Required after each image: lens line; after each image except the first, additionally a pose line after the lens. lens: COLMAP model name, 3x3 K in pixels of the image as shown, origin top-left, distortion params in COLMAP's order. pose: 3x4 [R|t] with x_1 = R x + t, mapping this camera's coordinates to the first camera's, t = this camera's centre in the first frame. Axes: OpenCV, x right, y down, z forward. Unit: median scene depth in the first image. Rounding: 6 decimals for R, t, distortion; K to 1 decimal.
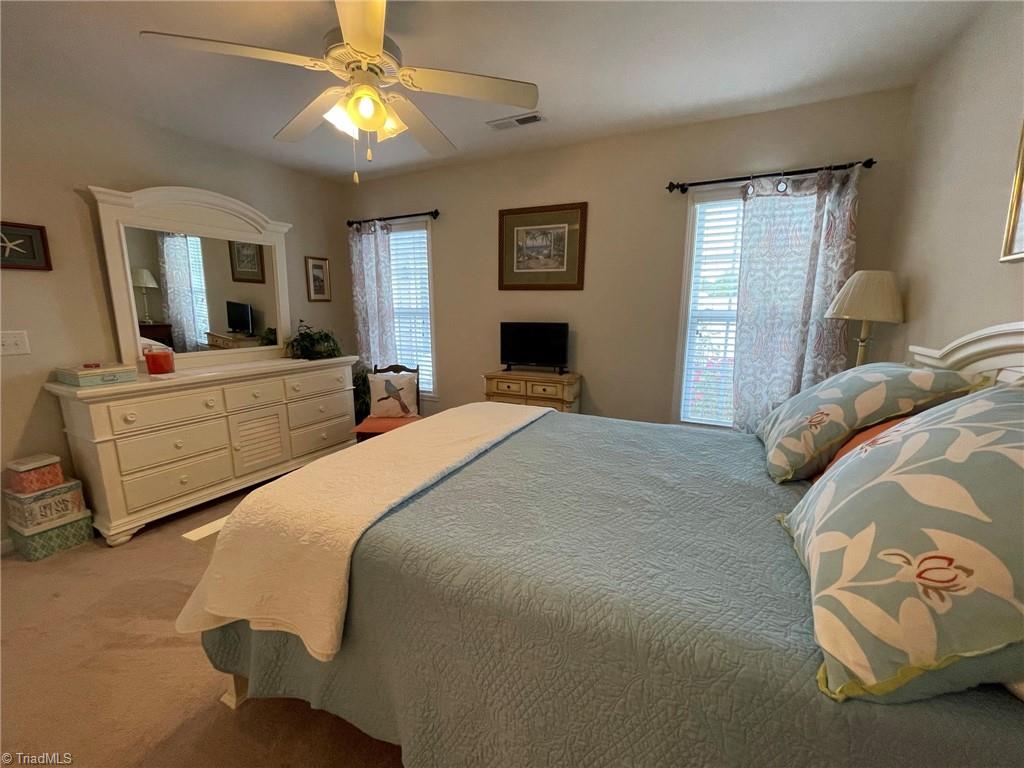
lens RADIAL K [[414.6, 0, 515.3], [0, 414.6, 392.4], [0, 0, 1]] dist [-0.003468, 0.001128]
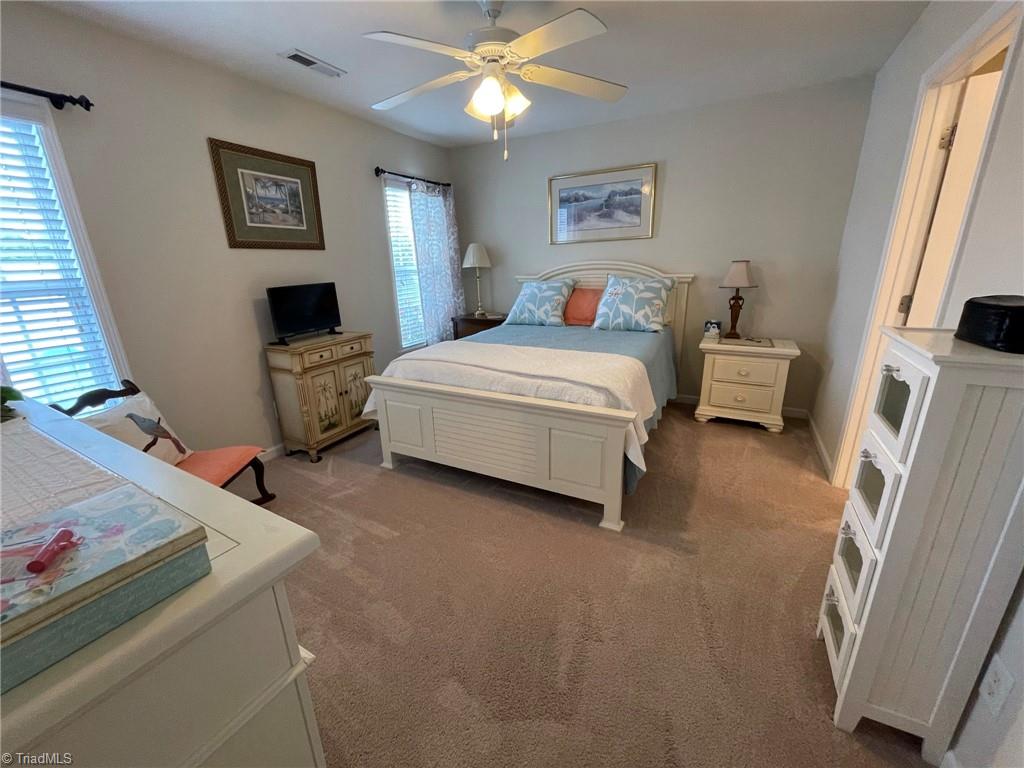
lens RADIAL K [[414.6, 0, 515.7], [0, 414.6, 382.8], [0, 0, 1]] dist [-0.003468, 0.001128]
pose [[0.026418, -0.289377, 0.956851, -0.880764], [0.235208, 0.932111, 0.275401, -0.109329], [-0.971586, 0.217783, 0.092688, 0.505622]]
